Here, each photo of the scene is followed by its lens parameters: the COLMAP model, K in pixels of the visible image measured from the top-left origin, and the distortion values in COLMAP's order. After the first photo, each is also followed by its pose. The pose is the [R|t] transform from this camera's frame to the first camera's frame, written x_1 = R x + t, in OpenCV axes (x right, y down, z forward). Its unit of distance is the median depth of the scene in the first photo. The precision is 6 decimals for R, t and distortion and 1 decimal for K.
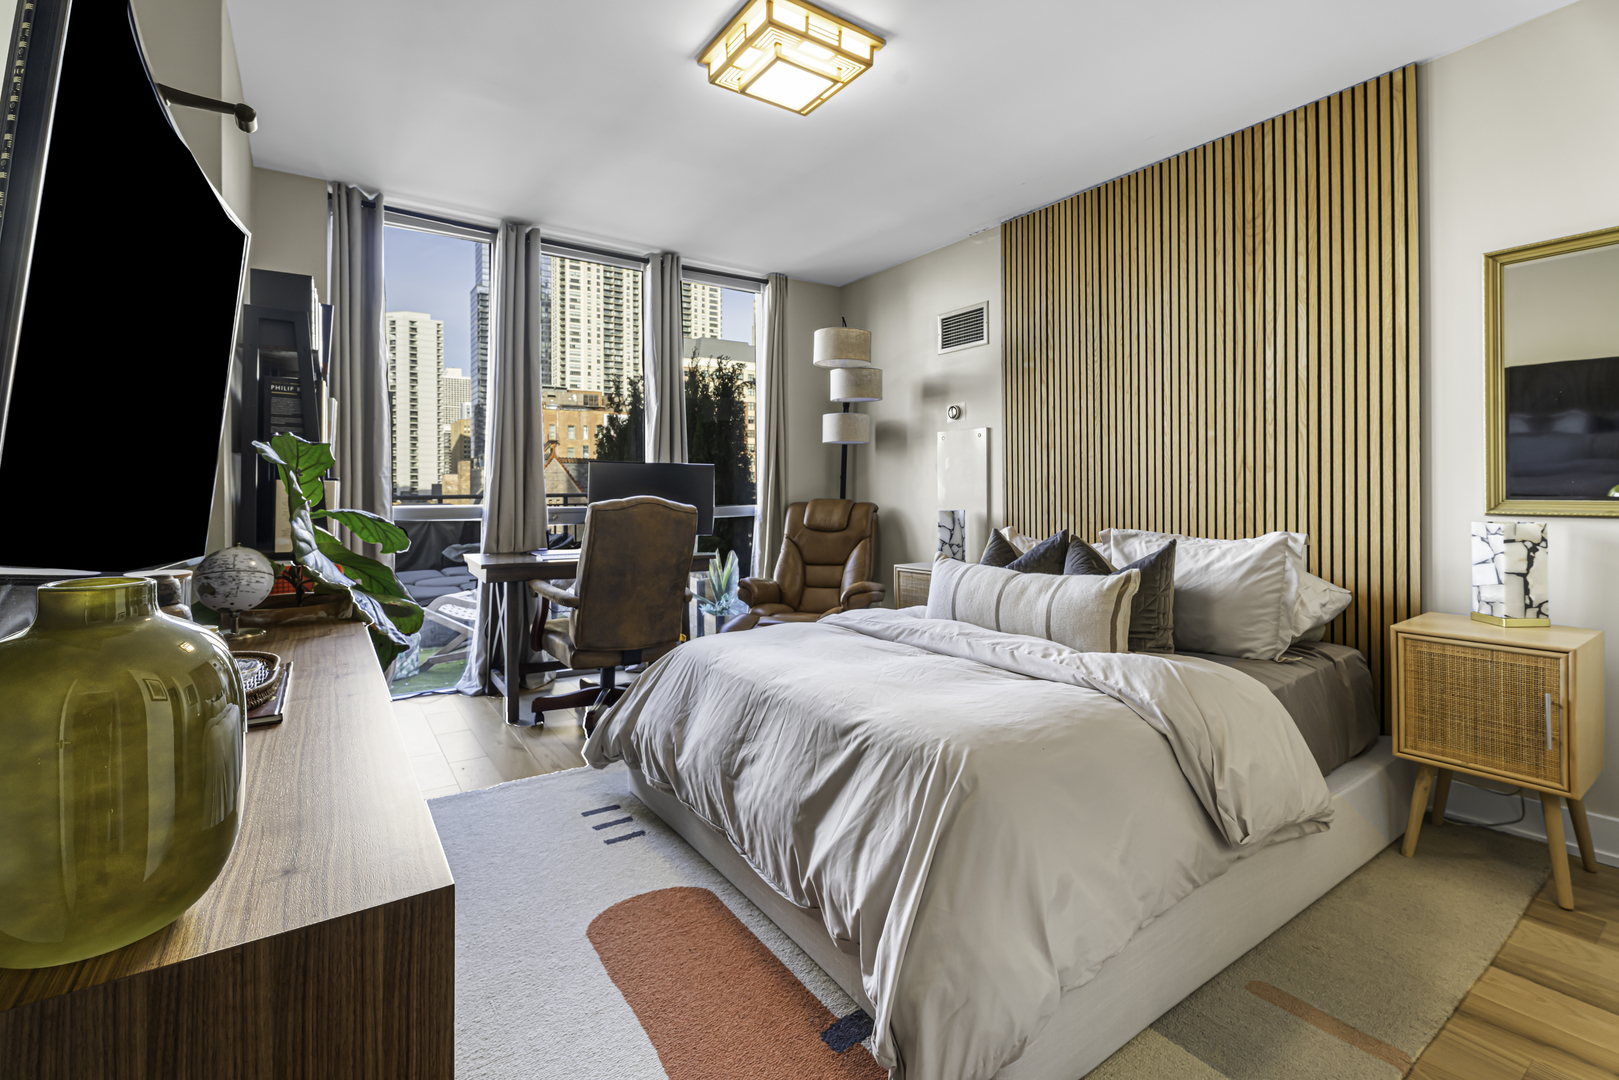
lens RADIAL K [[723.1, 0, 790.5], [0, 723.1, 482.4], [0, 0, 1]] dist [0.003613, -0.002142]
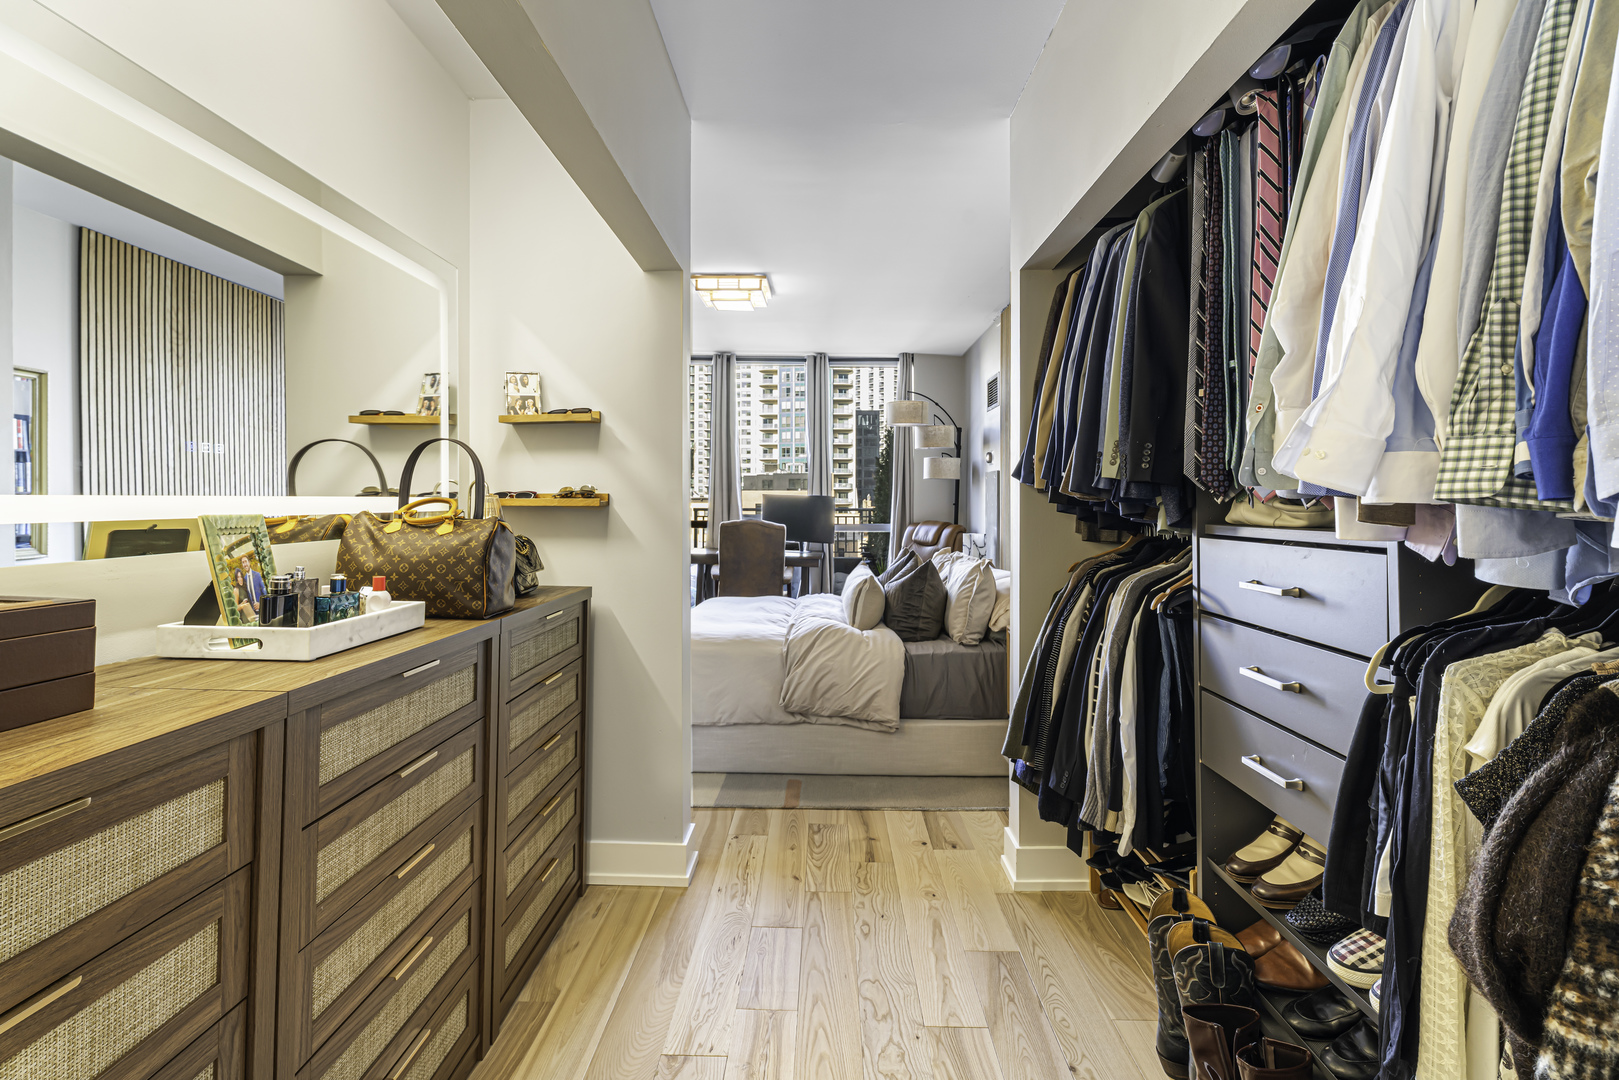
lens RADIAL K [[723.1, 0, 813.6], [0, 723.1, 506.4], [0, 0, 1]] dist [0.003613, -0.002142]
pose [[0.818303, 0.017047, -0.574534, 0.700485], [-0.002544, 0.999658, 0.026037, -0.042255], [0.574781, -0.019844, 0.818066, -0.231977]]
